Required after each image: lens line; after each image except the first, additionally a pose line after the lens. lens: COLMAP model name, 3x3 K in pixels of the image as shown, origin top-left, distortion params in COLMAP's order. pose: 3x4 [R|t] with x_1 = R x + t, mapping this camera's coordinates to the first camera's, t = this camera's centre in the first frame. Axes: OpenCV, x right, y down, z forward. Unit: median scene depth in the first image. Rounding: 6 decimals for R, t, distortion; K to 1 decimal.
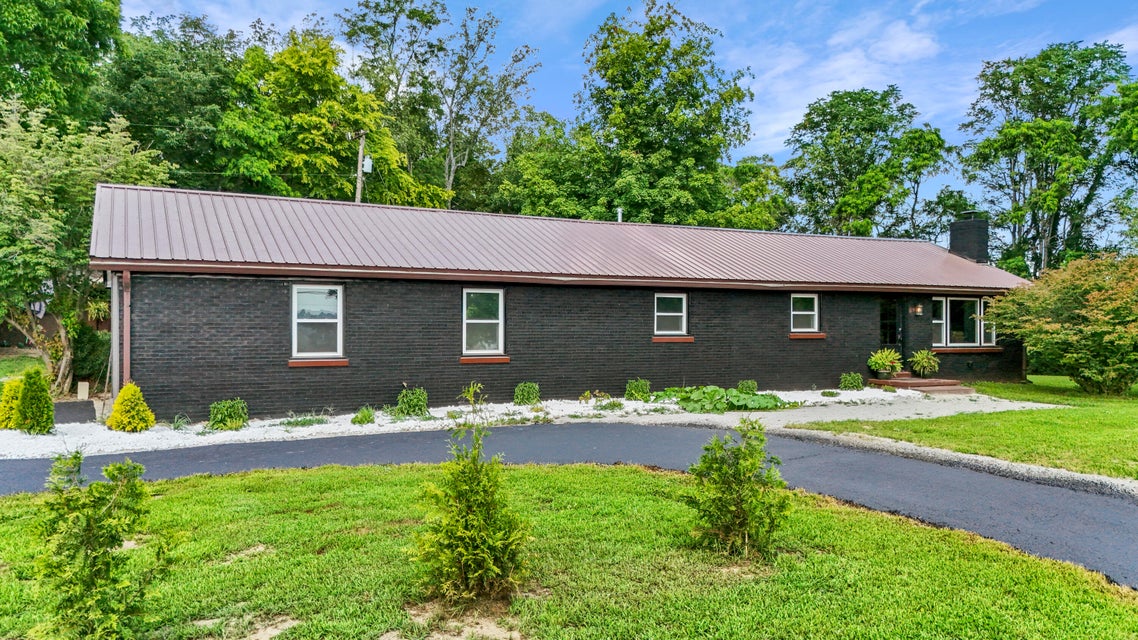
lens RADIAL K [[842.5, 0, 593.0], [0, 842.5, 319.6], [0, 0, 1]] dist [0.025893, -0.005549]
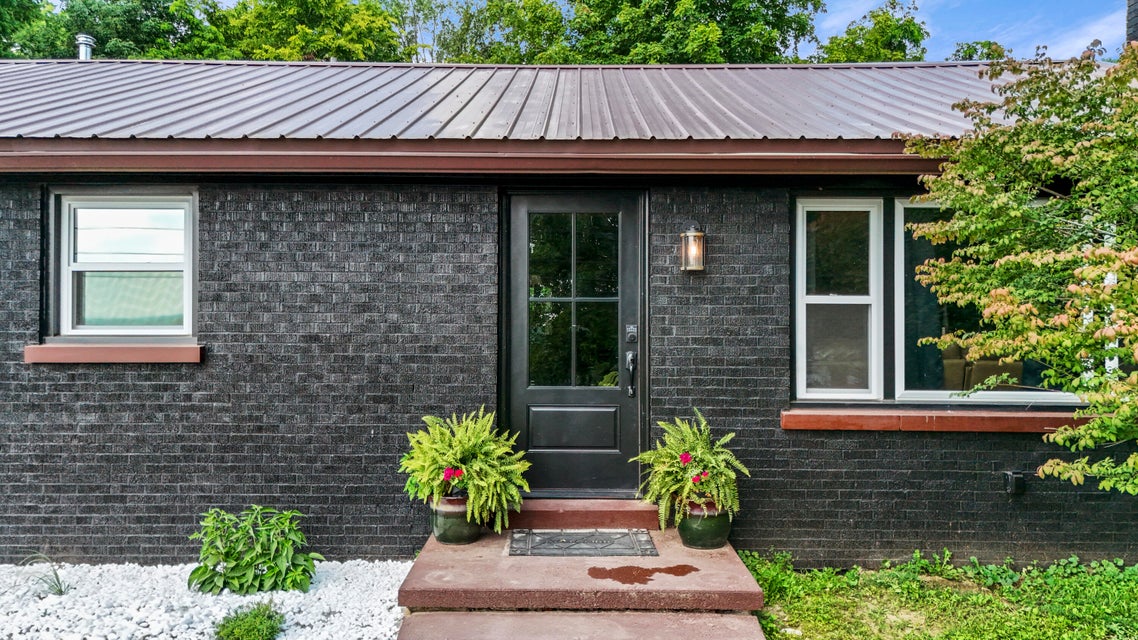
lens RADIAL K [[842.5, 0, 593.0], [0, 842.5, 319.6], [0, 0, 1]] dist [0.025893, -0.005549]
pose [[0.887547, -0.000254, -0.460718, 0.291744], [0.003106, 0.999980, 0.005434, 0.004211], [0.460707, -0.006254, 0.887530, 0.479790]]
